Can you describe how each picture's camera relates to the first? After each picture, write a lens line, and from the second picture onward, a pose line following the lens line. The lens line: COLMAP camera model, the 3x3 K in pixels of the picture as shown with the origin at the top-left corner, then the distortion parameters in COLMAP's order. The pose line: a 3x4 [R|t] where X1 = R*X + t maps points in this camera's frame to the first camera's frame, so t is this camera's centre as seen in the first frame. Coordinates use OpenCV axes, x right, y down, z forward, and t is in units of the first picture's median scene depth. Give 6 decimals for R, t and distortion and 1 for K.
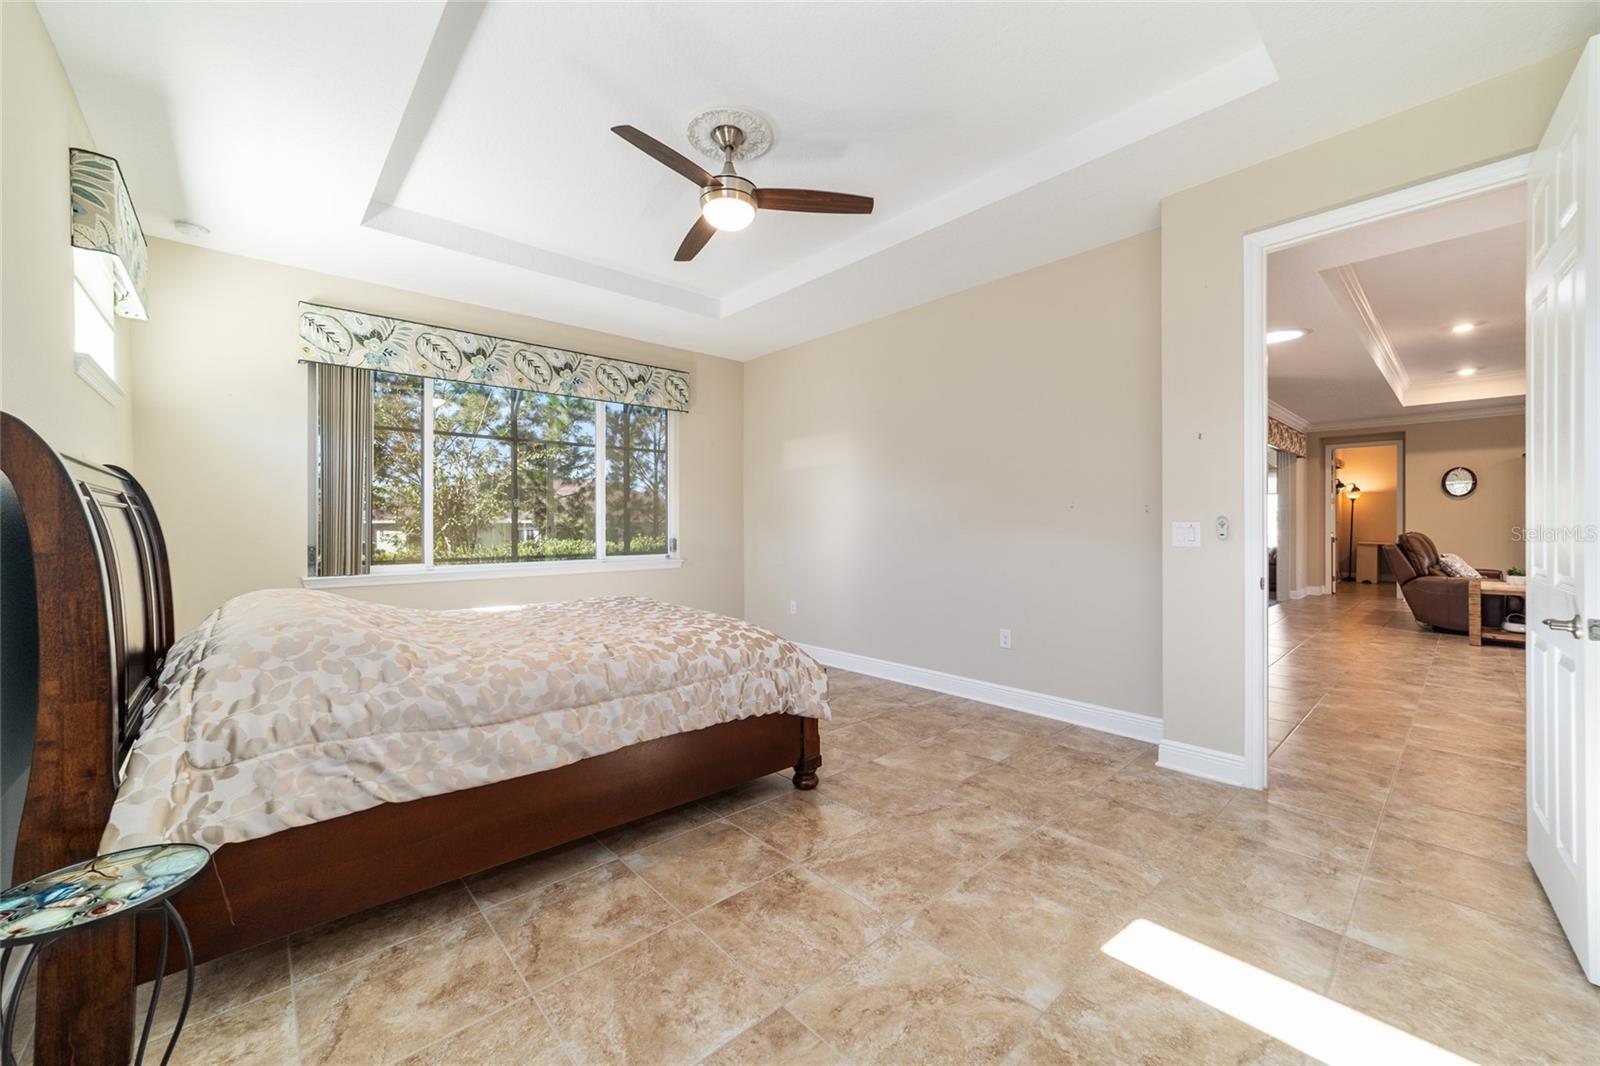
lens RADIAL K [[613.4, 0, 801.9], [0, 613.4, 538.3], [0, 0, 1]] dist [-0.013972, 0.001474]
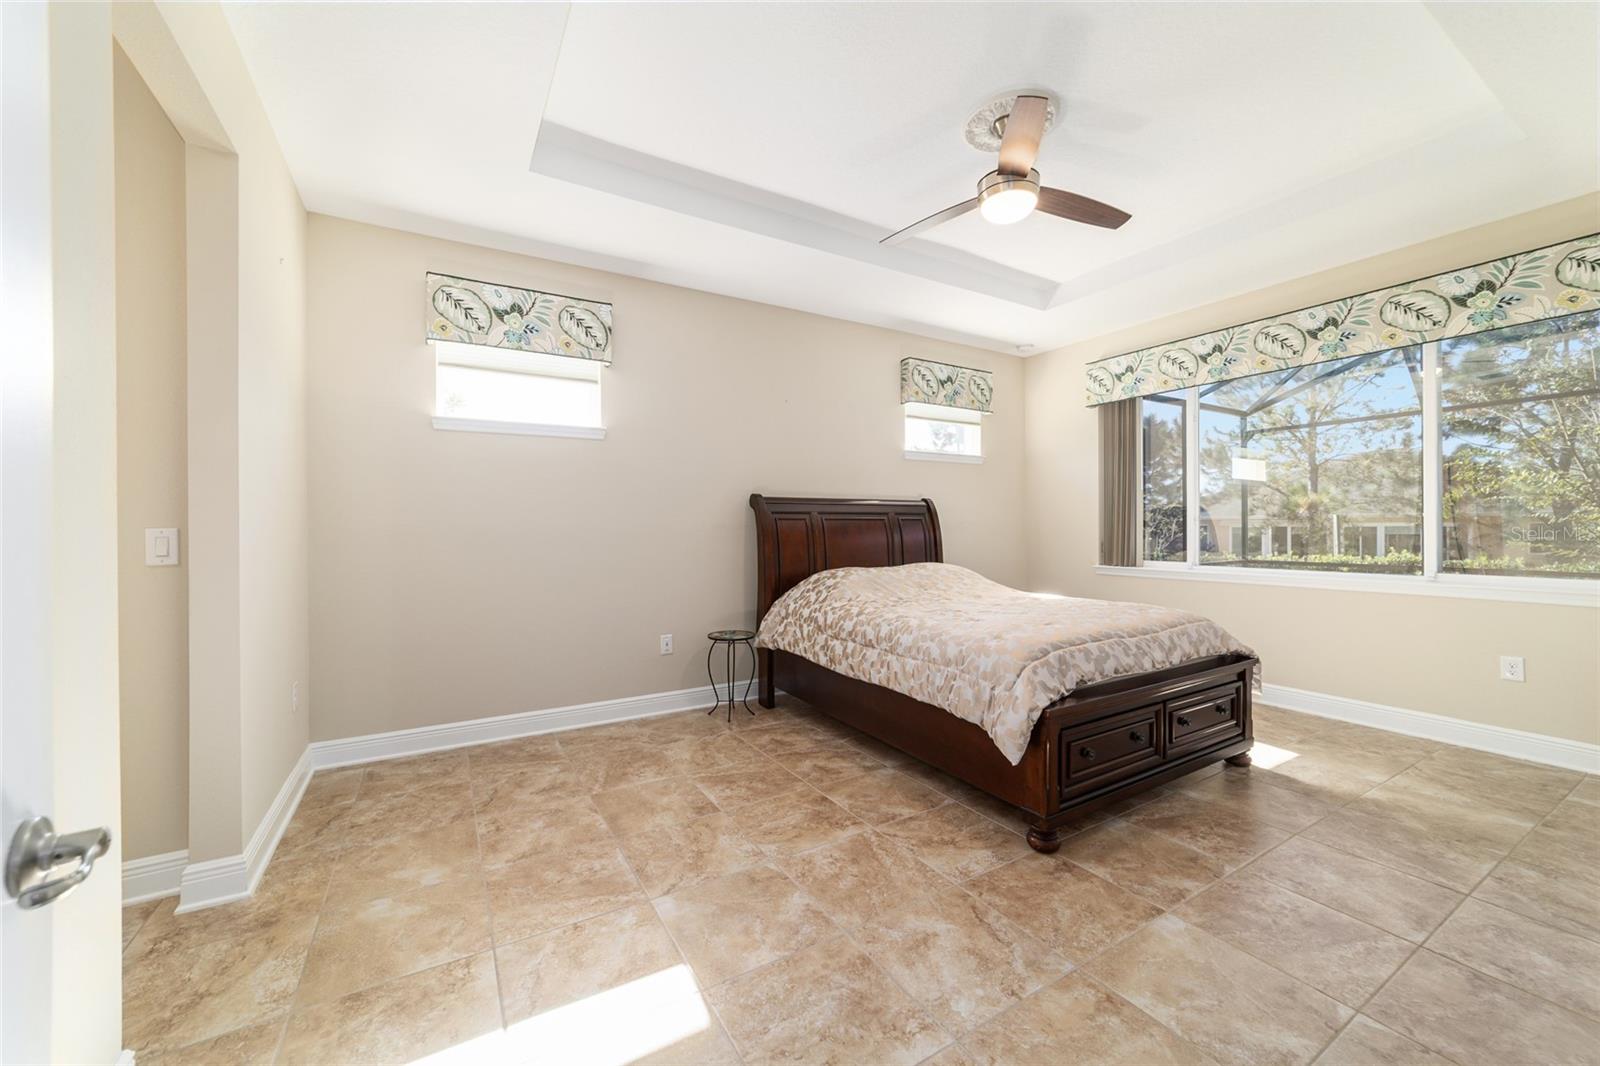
lens RADIAL K [[613.4, 0, 801.4], [0, 613.4, 522.2], [0, 0, 1]] dist [-0.013972, 0.001474]
pose [[-0.196594, -0.000843, -0.980485, 1.128804], [-0.013131, 0.999912, 0.001773, -0.037991], [0.980397, 0.013223, -0.196588, 1.081463]]
